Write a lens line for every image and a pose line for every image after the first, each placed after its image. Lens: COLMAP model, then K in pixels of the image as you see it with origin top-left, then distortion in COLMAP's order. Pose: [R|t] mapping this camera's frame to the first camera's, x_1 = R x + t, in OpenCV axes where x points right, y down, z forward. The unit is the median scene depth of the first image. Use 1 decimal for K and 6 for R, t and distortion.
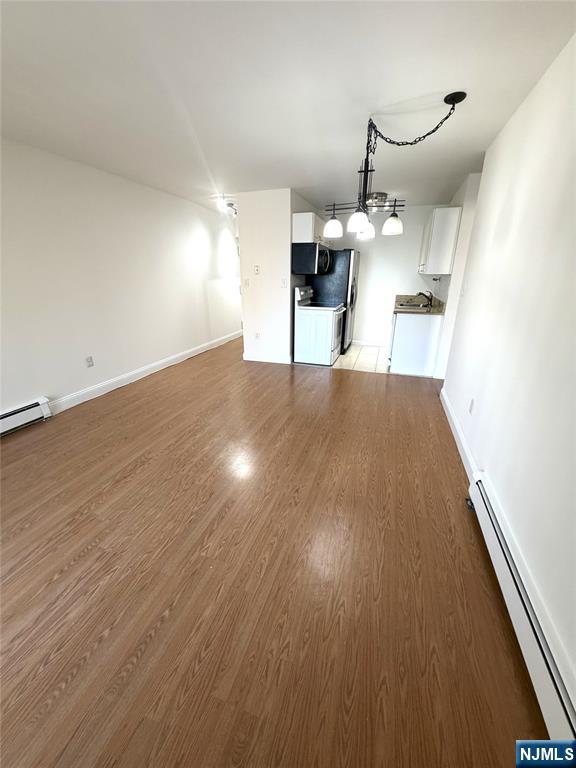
lens RADIAL K [[306.2, 0, 288.9], [0, 306.2, 385.9], [0, 0, 1]] dist [0.000814, -0.000139]
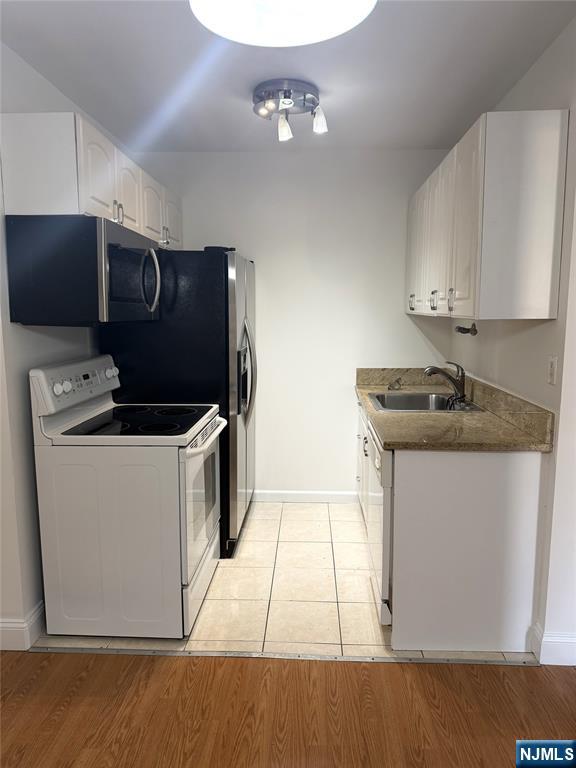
lens RADIAL K [[544.9, 0, 288.7], [0, 544.9, 385.9], [0, 0, 1]] dist [0.029732, -0.012290]
pose [[0.964226, -0.044720, 0.261283, 0.103587], [0.098886, 0.975199, -0.198013, -0.171649], [-0.245947, 0.216767, 0.944734, 0.442584]]
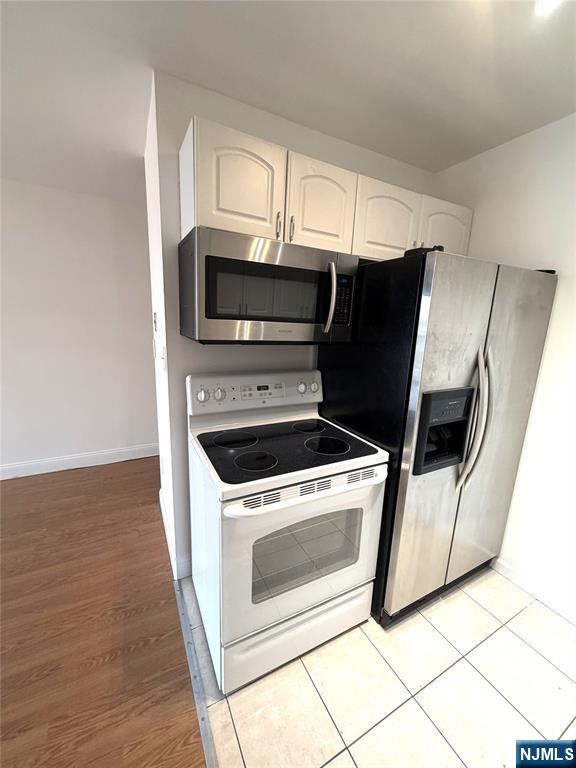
lens RADIAL K [[306.2, 0, 285.7], [0, 306.2, 384.5], [0, 0, 1]] dist [0.000814, -0.000139]
pose [[0.716994, 0.161424, -0.678131, 0.292197], [-0.272536, 0.960300, -0.059562, -0.294524], [0.641595, 0.227521, 0.732524, 0.761028]]
